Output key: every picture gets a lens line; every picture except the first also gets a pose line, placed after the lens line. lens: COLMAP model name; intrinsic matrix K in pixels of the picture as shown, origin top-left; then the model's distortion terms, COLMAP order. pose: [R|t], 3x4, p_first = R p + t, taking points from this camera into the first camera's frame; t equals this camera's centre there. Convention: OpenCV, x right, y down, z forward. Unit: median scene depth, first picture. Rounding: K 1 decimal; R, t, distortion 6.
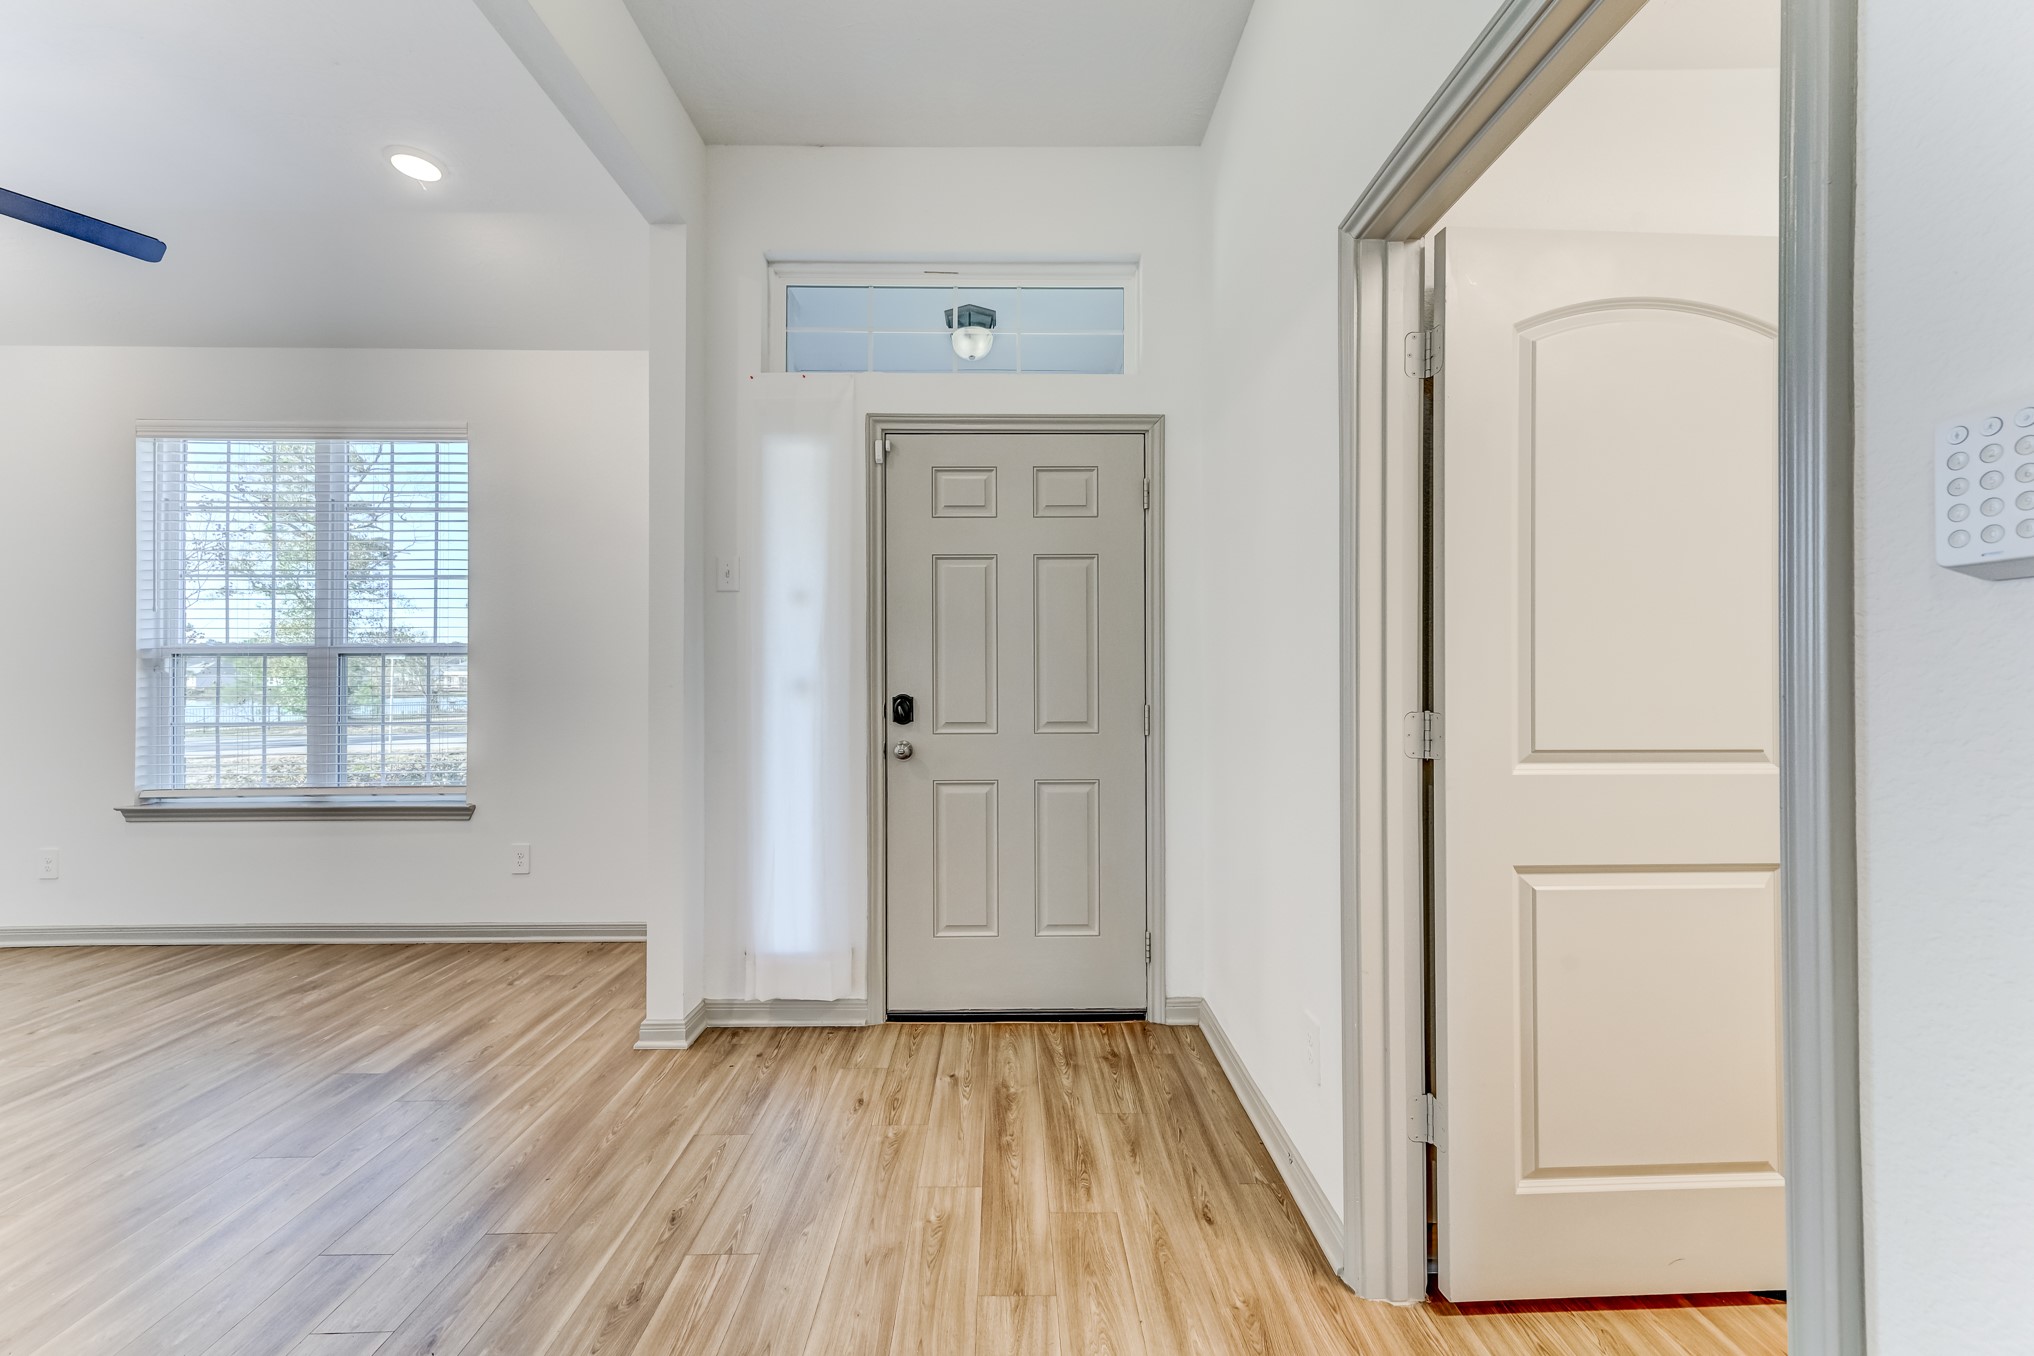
lens RADIAL K [[786.9, 0, 1013.2], [0, 786.9, 677.4], [0, 0, 1]] dist [0.005696, 0.000952]
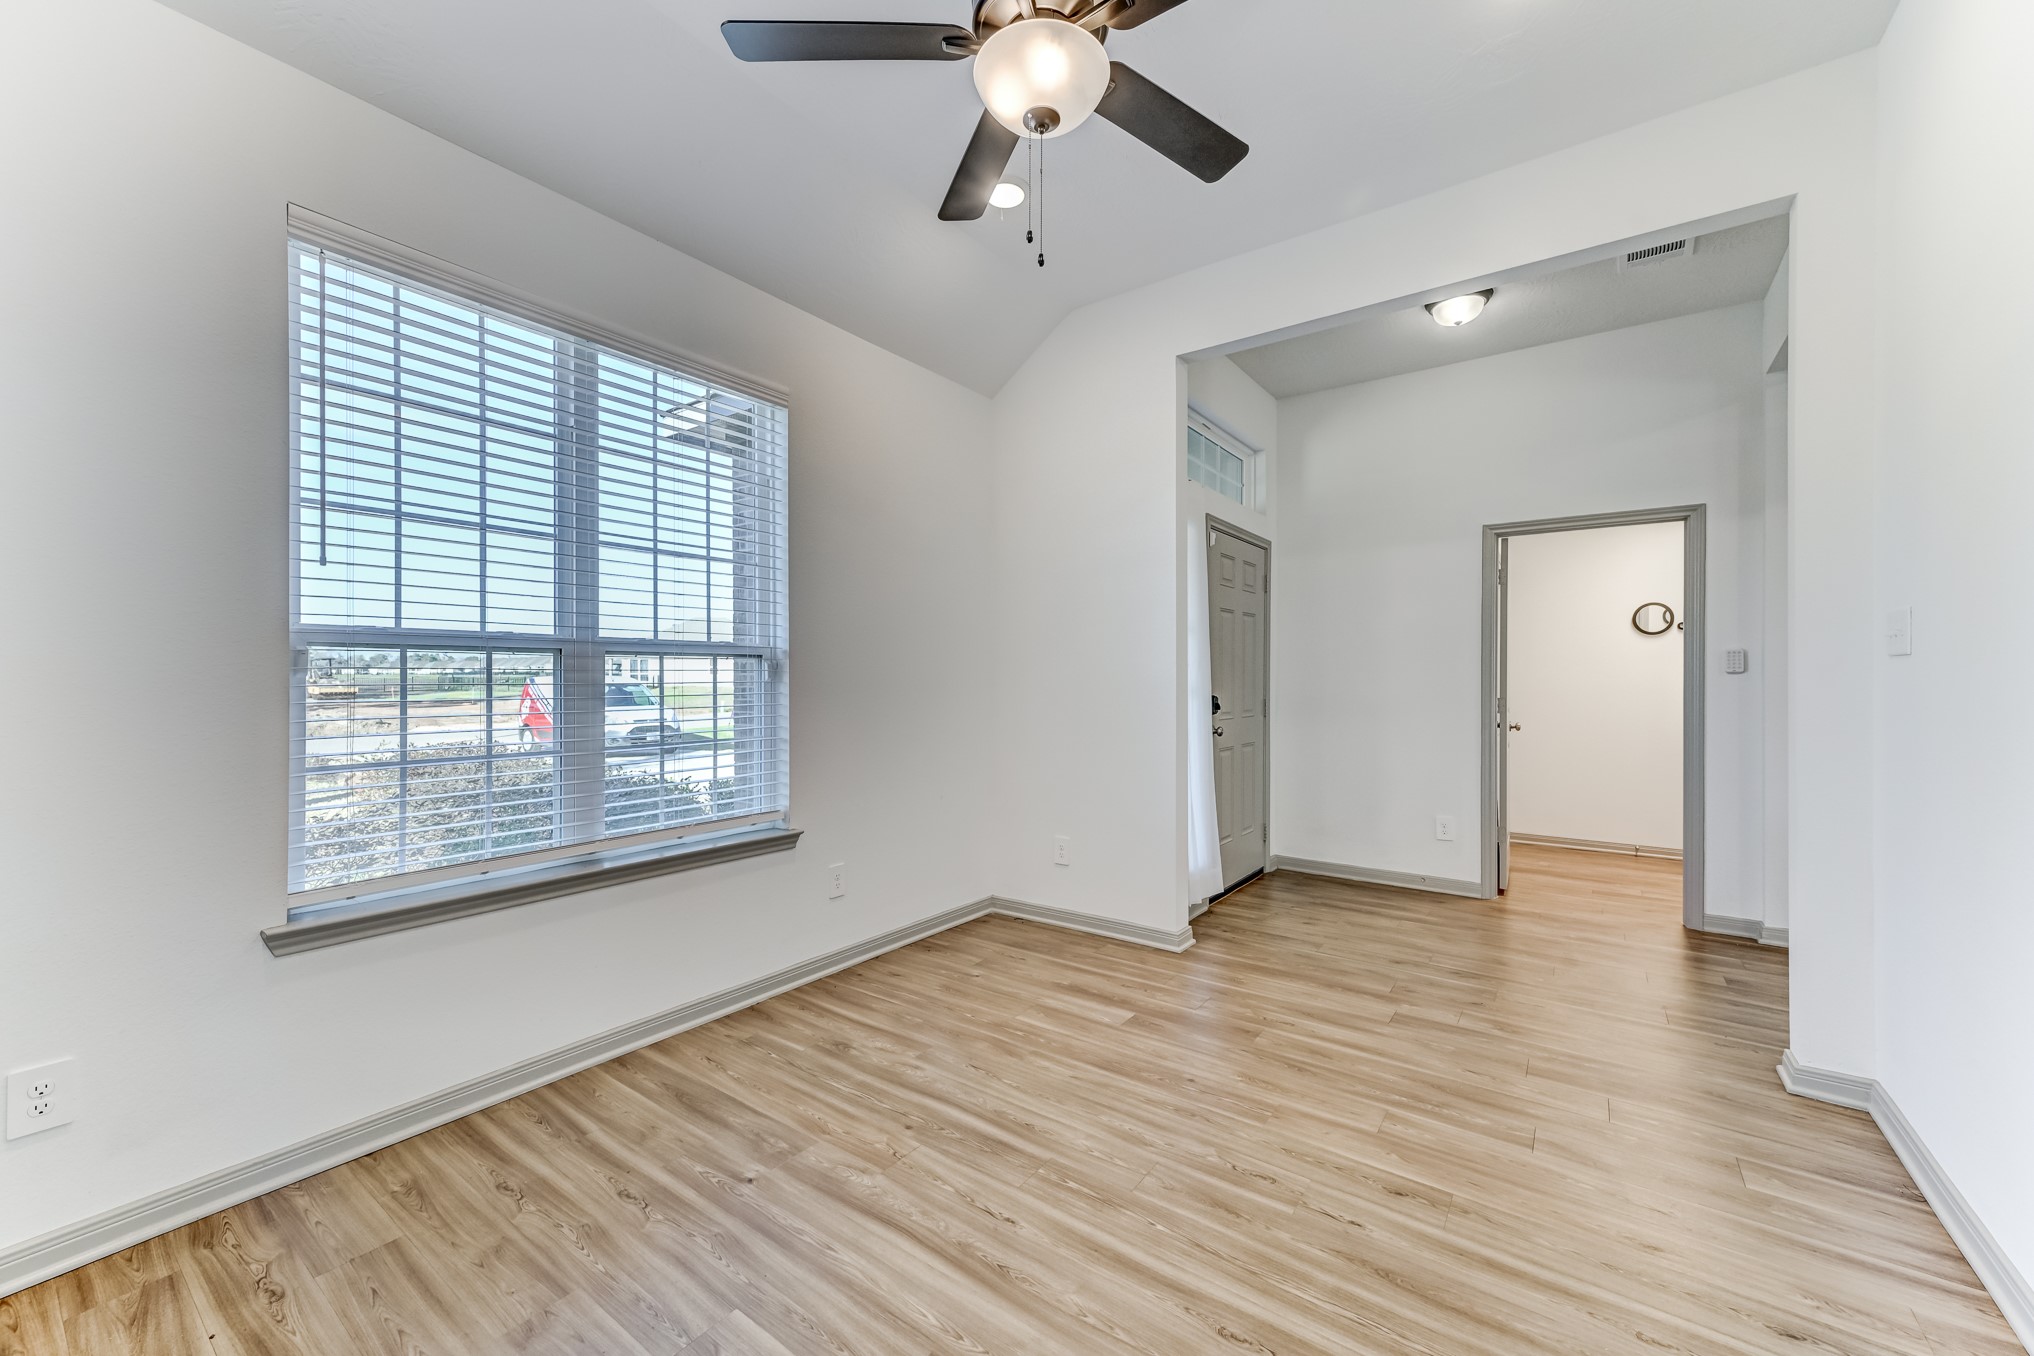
lens RADIAL K [[786.9, 0, 1018.0], [0, 786.9, 693.3], [0, 0, 1]] dist [0.005696, 0.000952]
pose [[0.595143, -0.010780, 0.803547, -1.645277], [-0.010289, 0.999726, 0.021033, -0.013595], [-0.803554, -0.020785, 0.594869, 0.383753]]
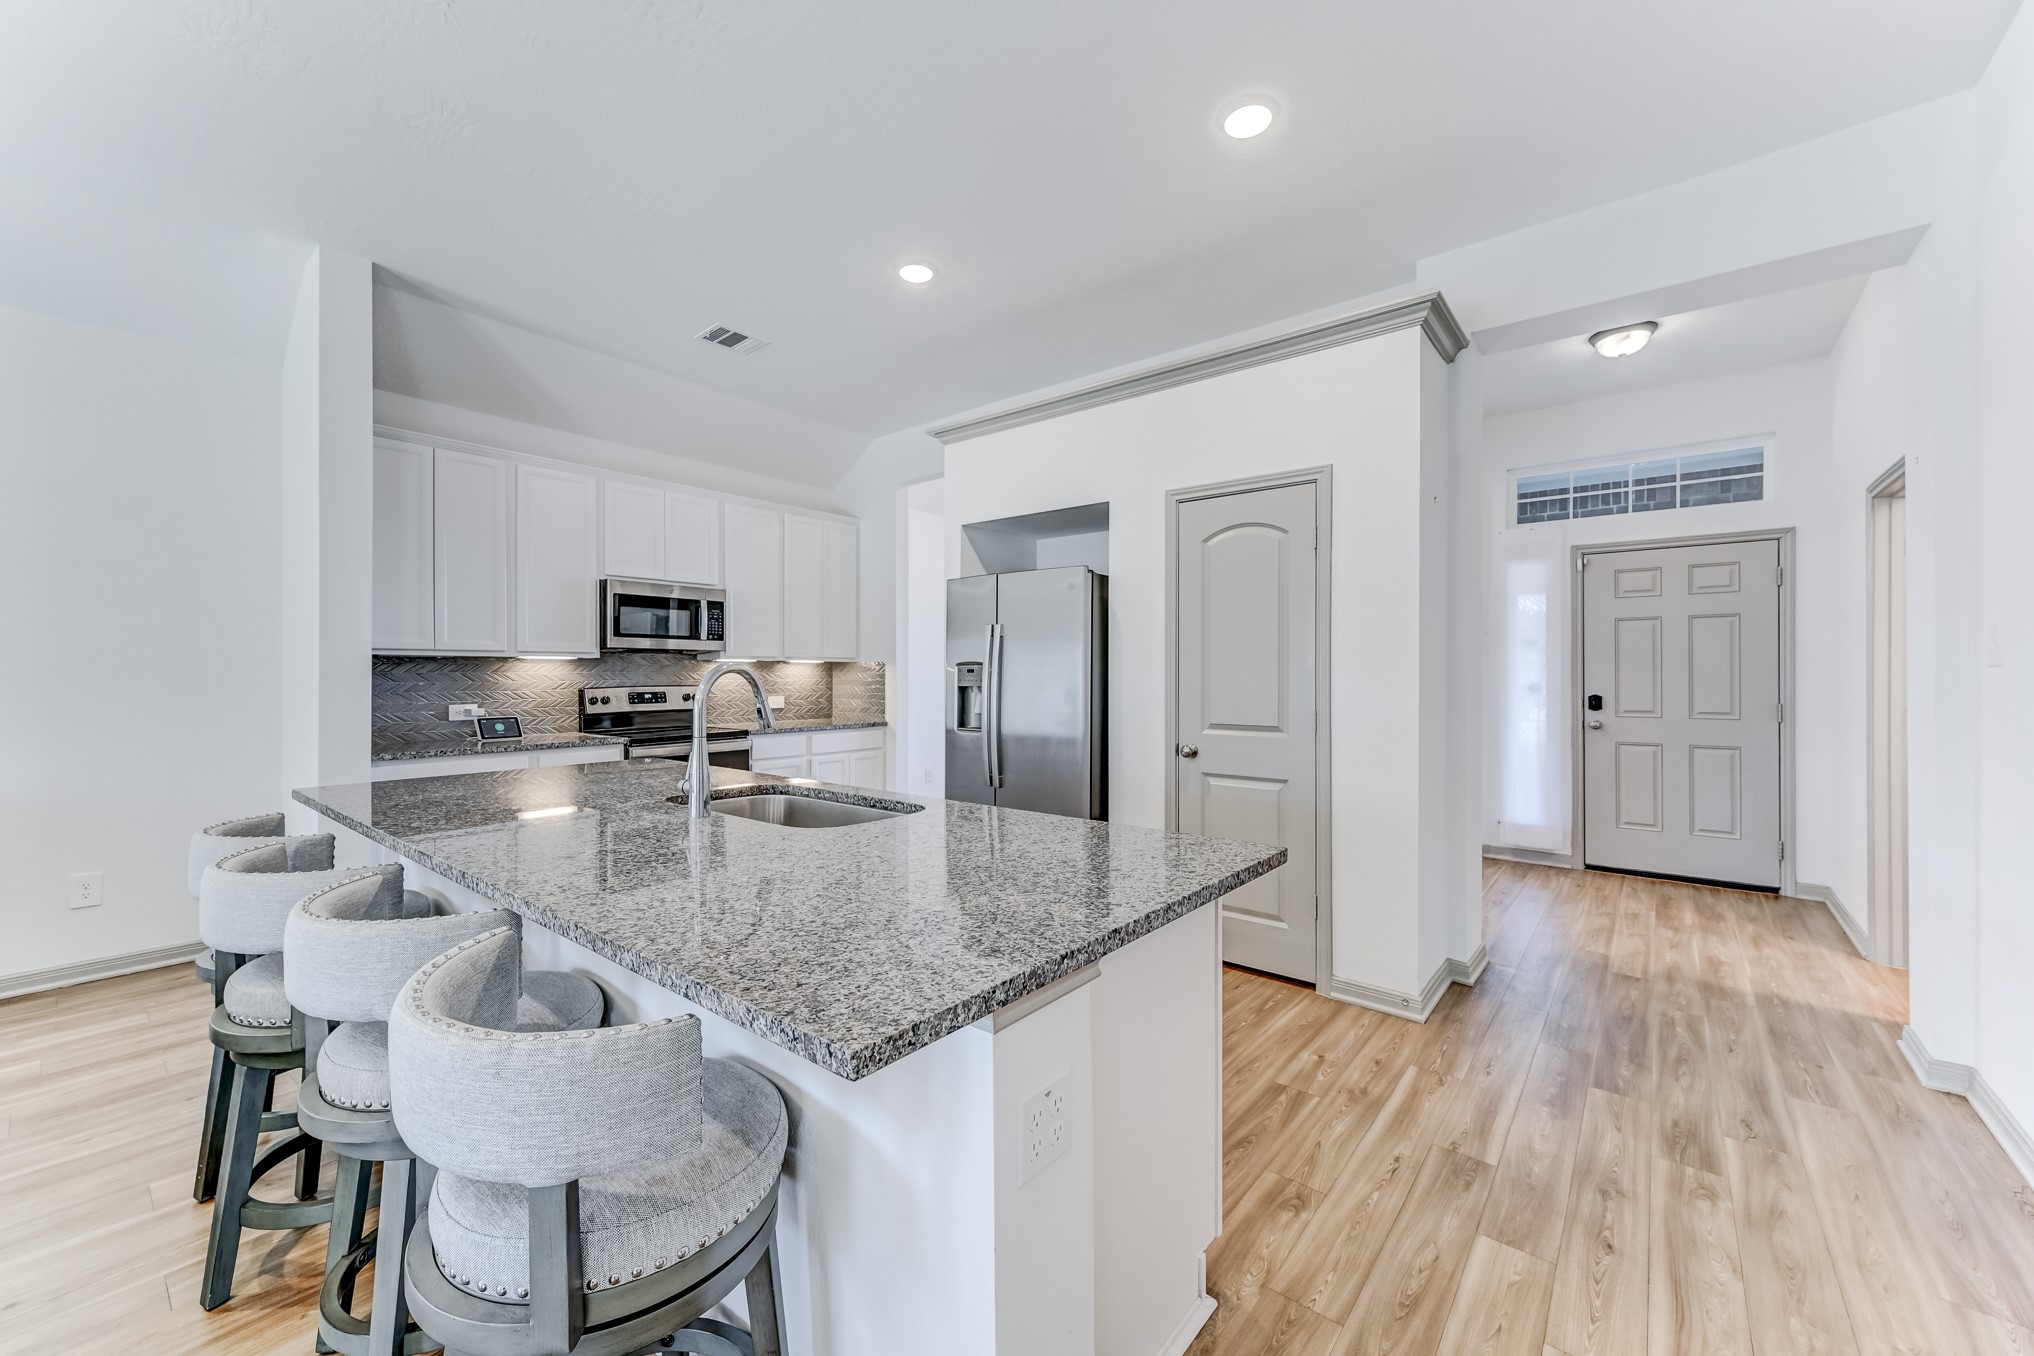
lens RADIAL K [[786.9, 0, 1010.6], [0, 786.9, 669.8], [0, 0, 1]] dist [0.005696, 0.000952]
pose [[0.763773, -0.000009, -0.645485, 0.008873], [0.000758, 0.999999, 0.000884, -0.039399], [0.645485, -0.001165, 0.763772, -1.310724]]
